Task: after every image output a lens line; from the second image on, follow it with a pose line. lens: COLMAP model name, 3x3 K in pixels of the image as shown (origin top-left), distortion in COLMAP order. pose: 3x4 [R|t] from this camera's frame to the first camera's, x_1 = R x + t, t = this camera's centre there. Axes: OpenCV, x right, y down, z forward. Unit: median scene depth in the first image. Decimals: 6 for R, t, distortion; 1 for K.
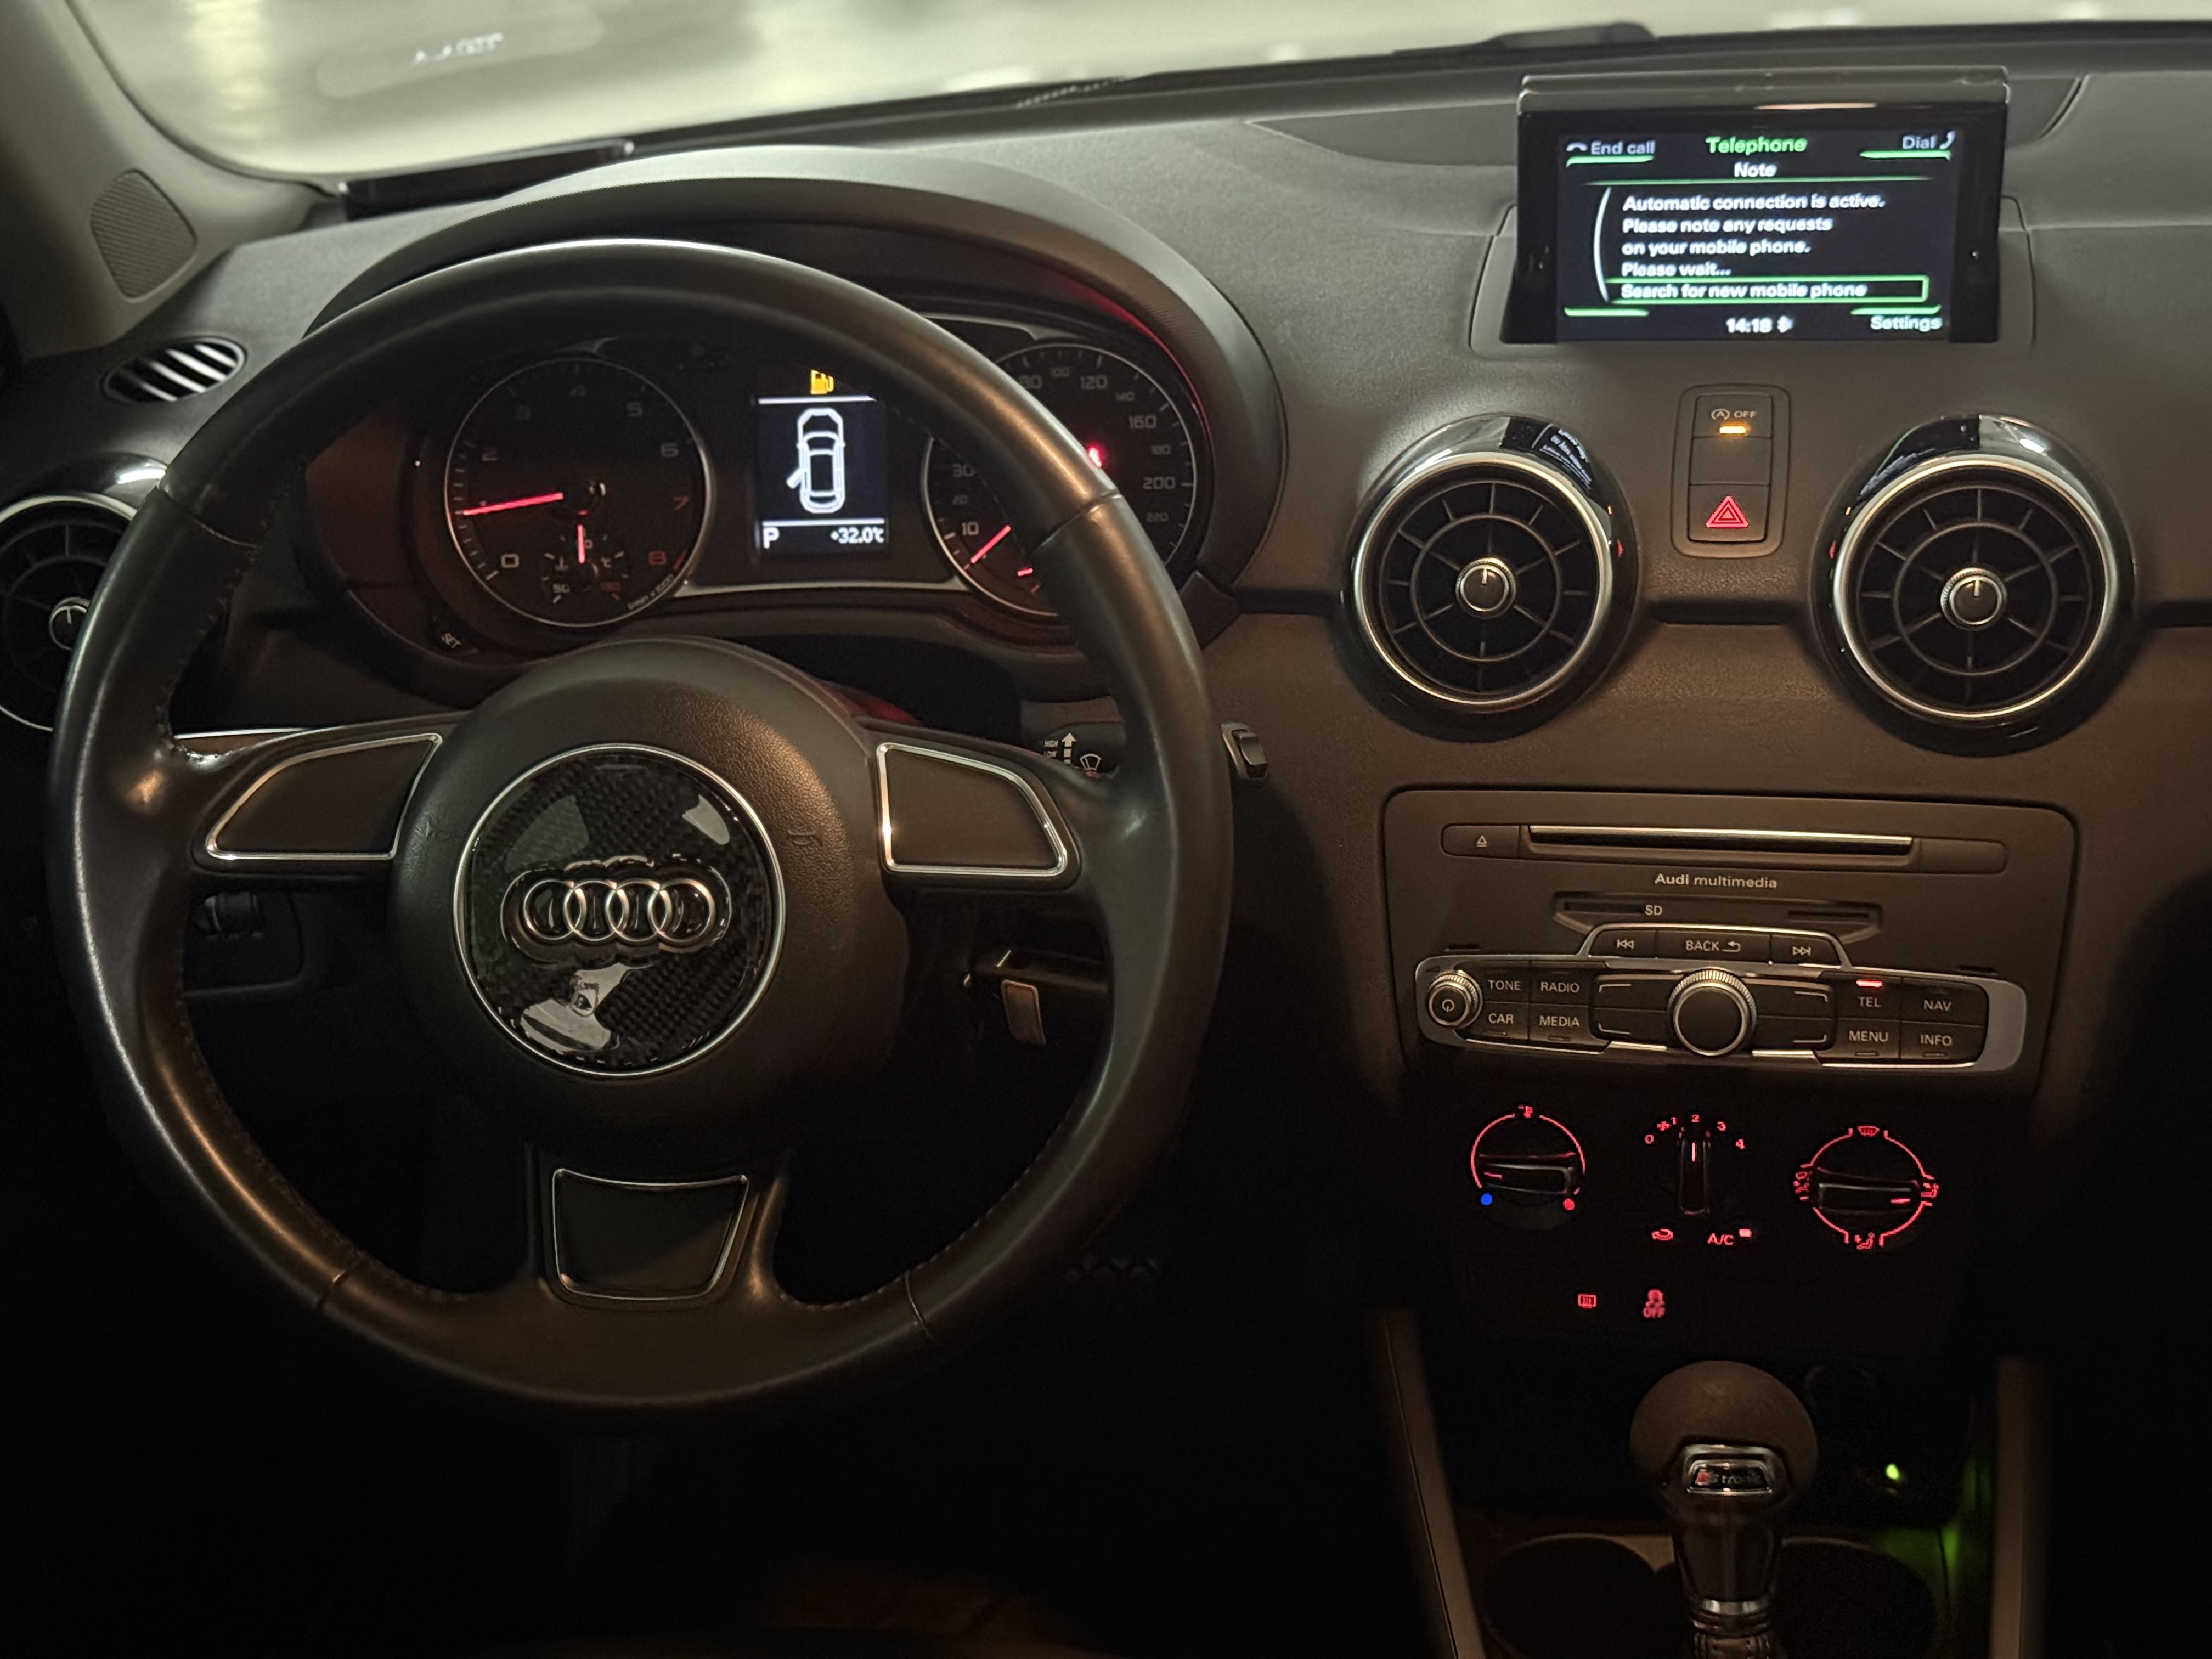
lens RADIAL K [[3063.7, 0, 1106.0], [0, 3063.7, 829.5], [0, 0, 1]] dist [0.138470, -0.063014]
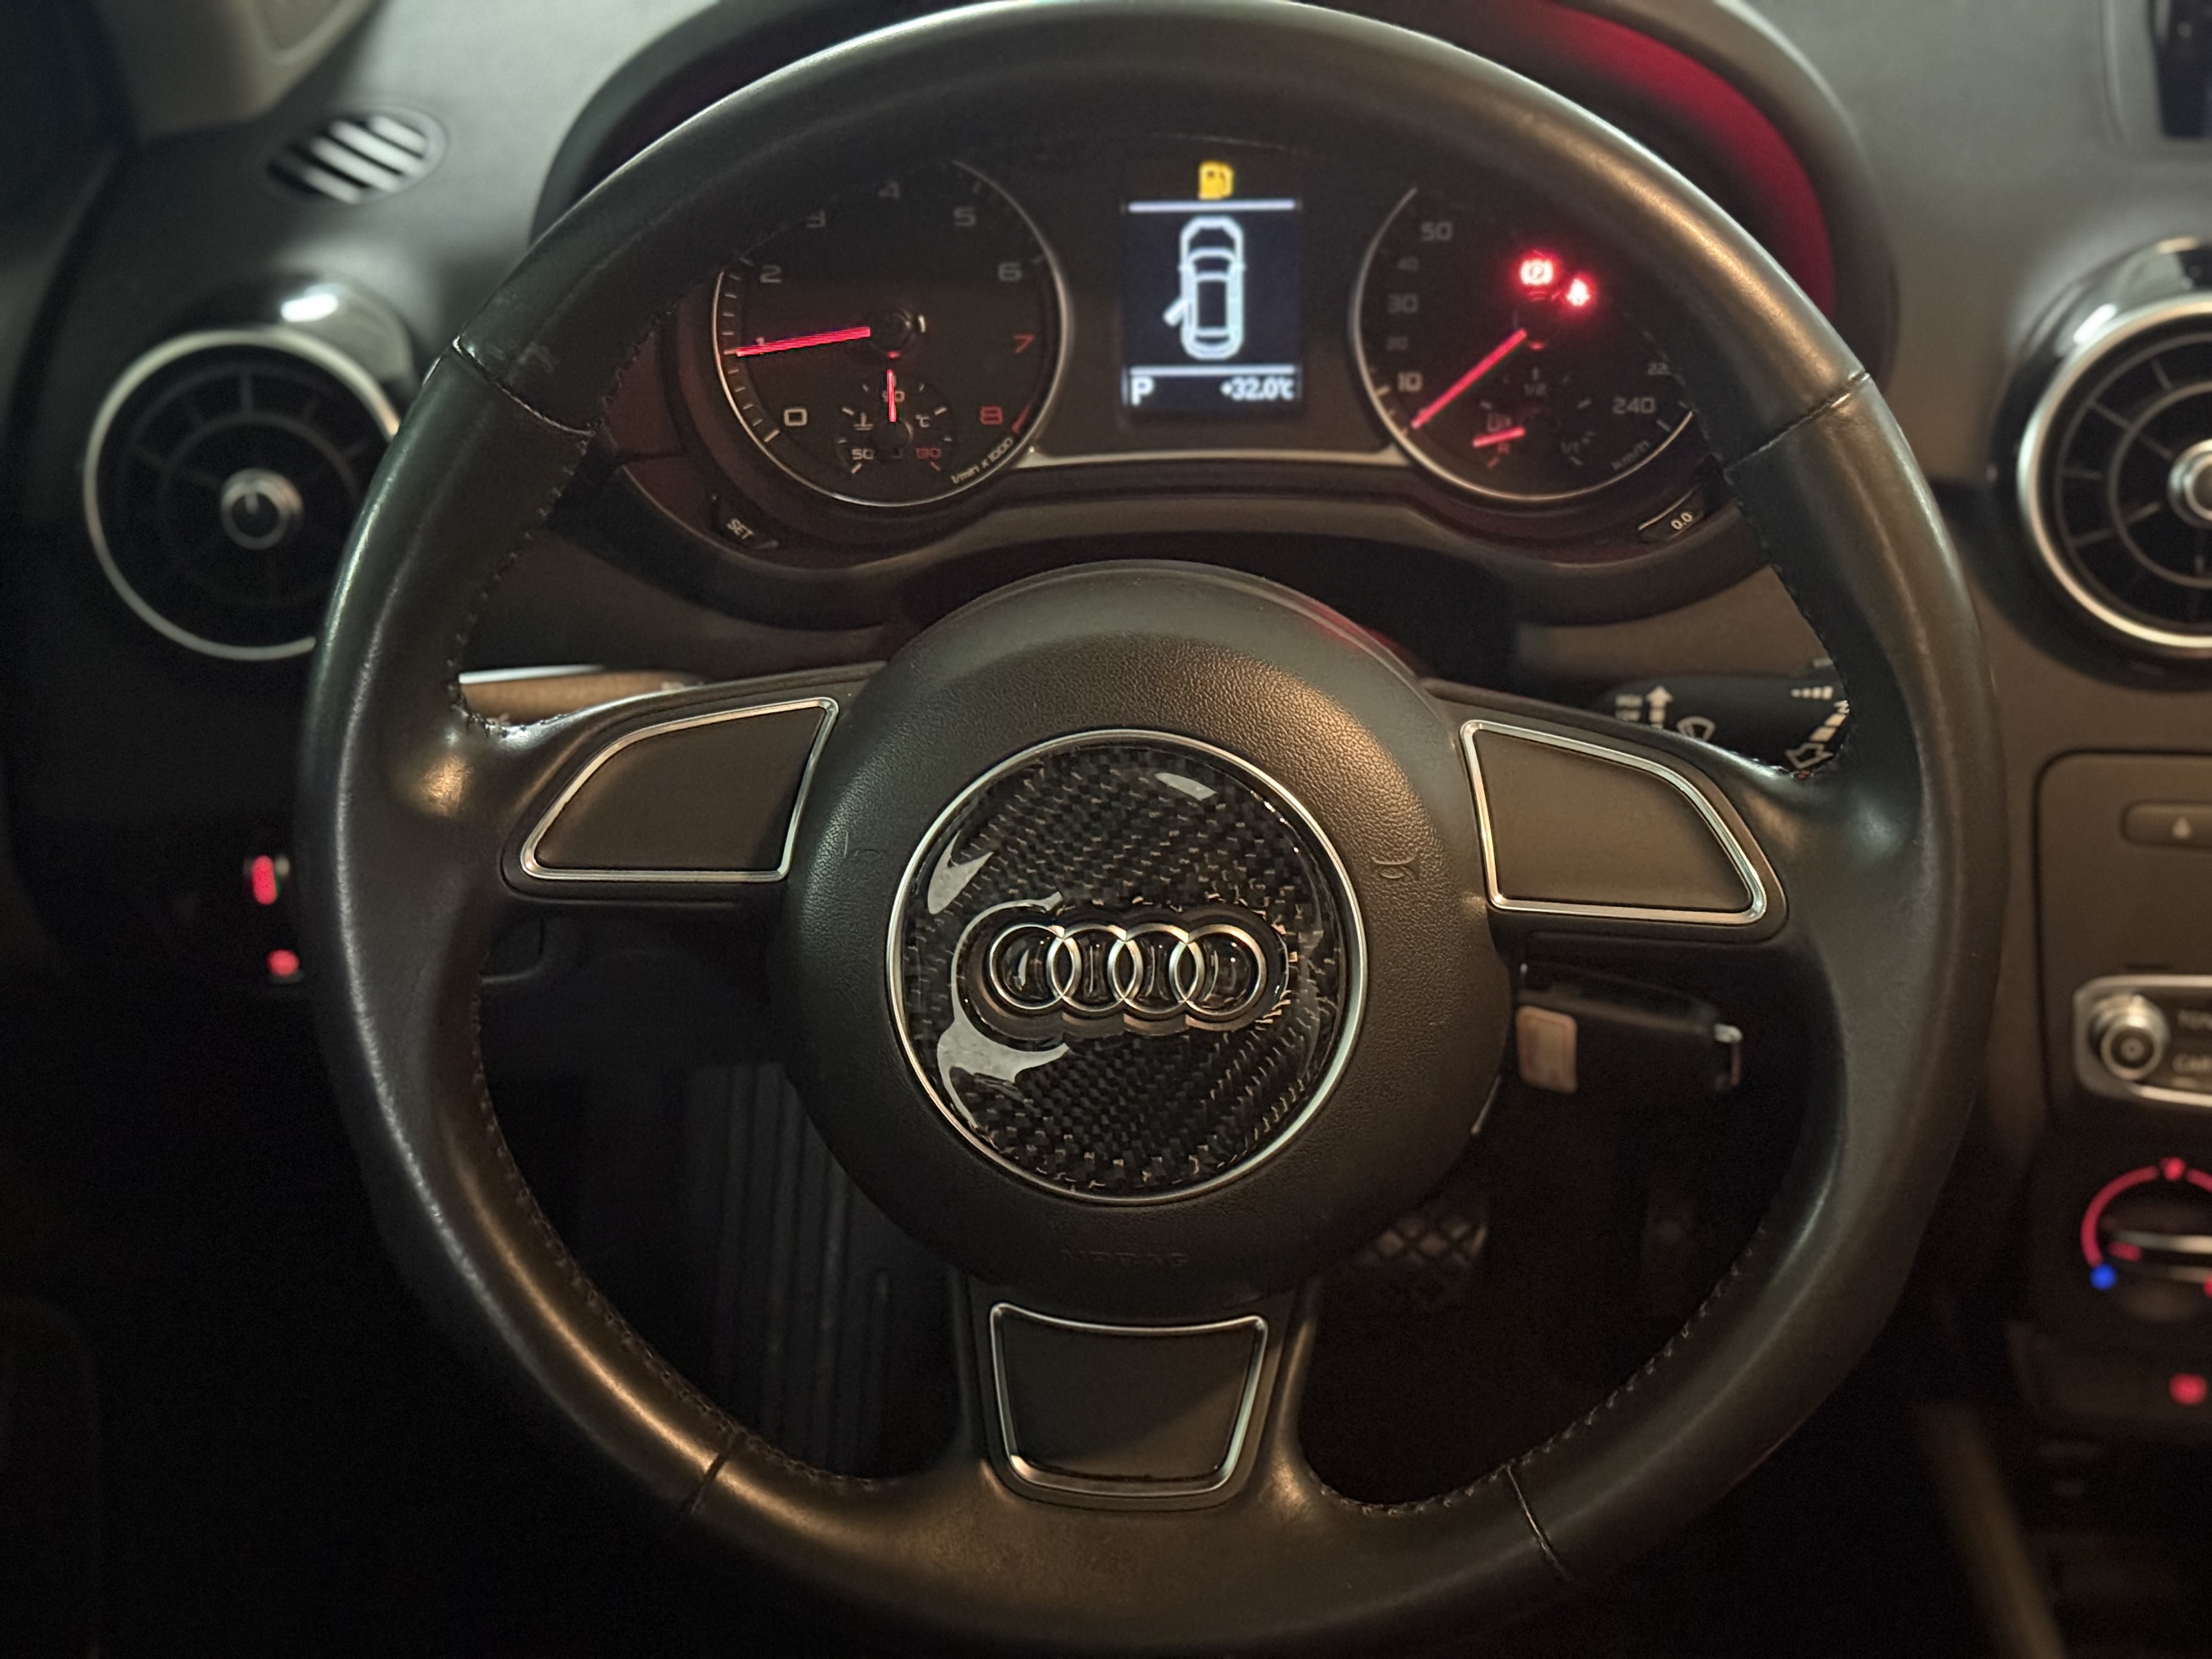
lens RADIAL K [[3063.7, 0, 1106.0], [0, 3063.7, 829.5], [0, 0, 1]] dist [0.138470, -0.063014]
pose [[0.999246, 0.006653, 0.038253, -0.152138], [-0.009622, 0.996911, 0.077945, -0.047773], [-0.037617, -0.078254, 0.996224, 0.245487]]
